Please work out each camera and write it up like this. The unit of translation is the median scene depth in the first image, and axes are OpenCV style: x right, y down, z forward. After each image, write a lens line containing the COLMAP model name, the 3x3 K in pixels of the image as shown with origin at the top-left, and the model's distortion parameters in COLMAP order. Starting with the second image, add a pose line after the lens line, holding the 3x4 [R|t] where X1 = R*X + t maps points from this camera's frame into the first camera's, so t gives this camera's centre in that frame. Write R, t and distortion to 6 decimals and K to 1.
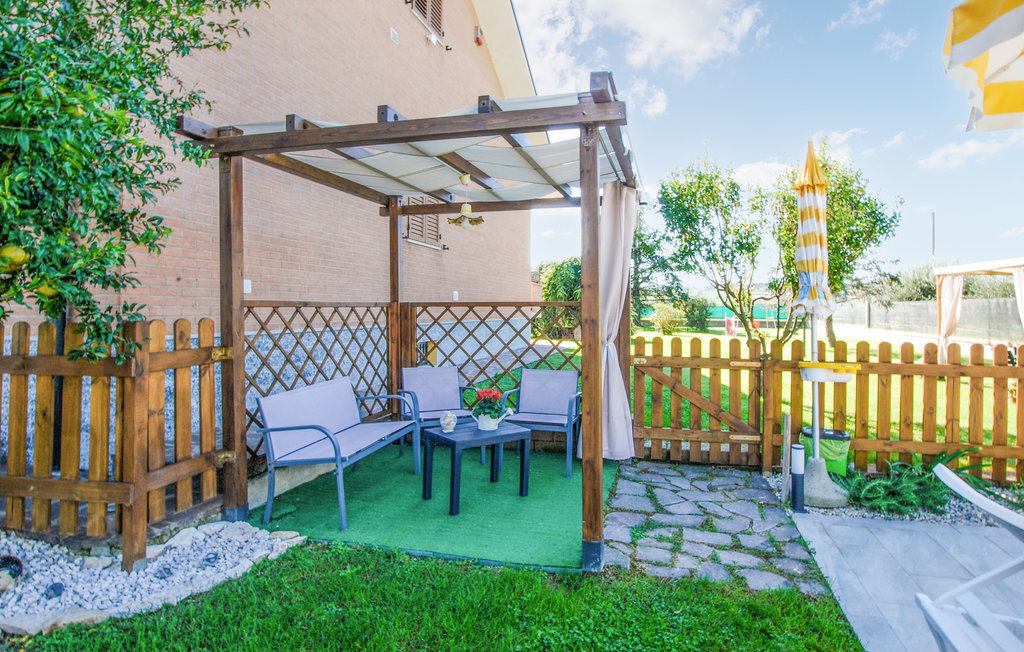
lens RADIAL K [[519.3, 0, 512.0], [0, 519.3, 326.0], [0, 0, 1]] dist [-0.002863, 0.000109]
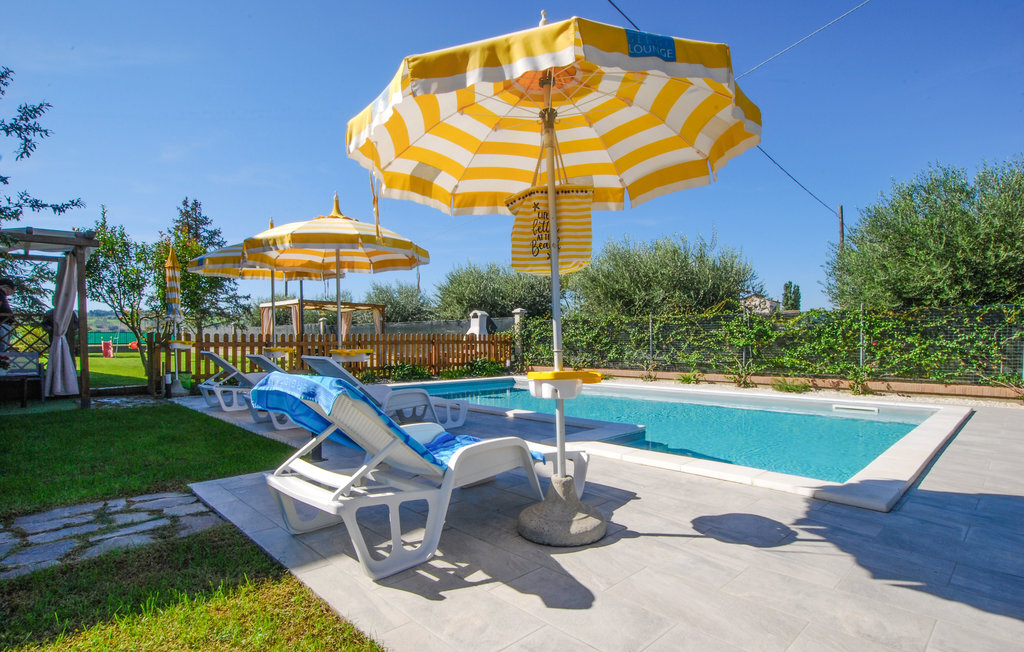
lens RADIAL K [[519.3, 0, 512.0], [0, 519.3, 326.0], [0, 0, 1]] dist [-0.002863, 0.000109]
pose [[0.476797, 0.005323, 0.878997, -0.417912], [0.045215, 0.998509, -0.030573, 0.078265], [-0.877850, 0.054321, 0.475845, -0.809247]]
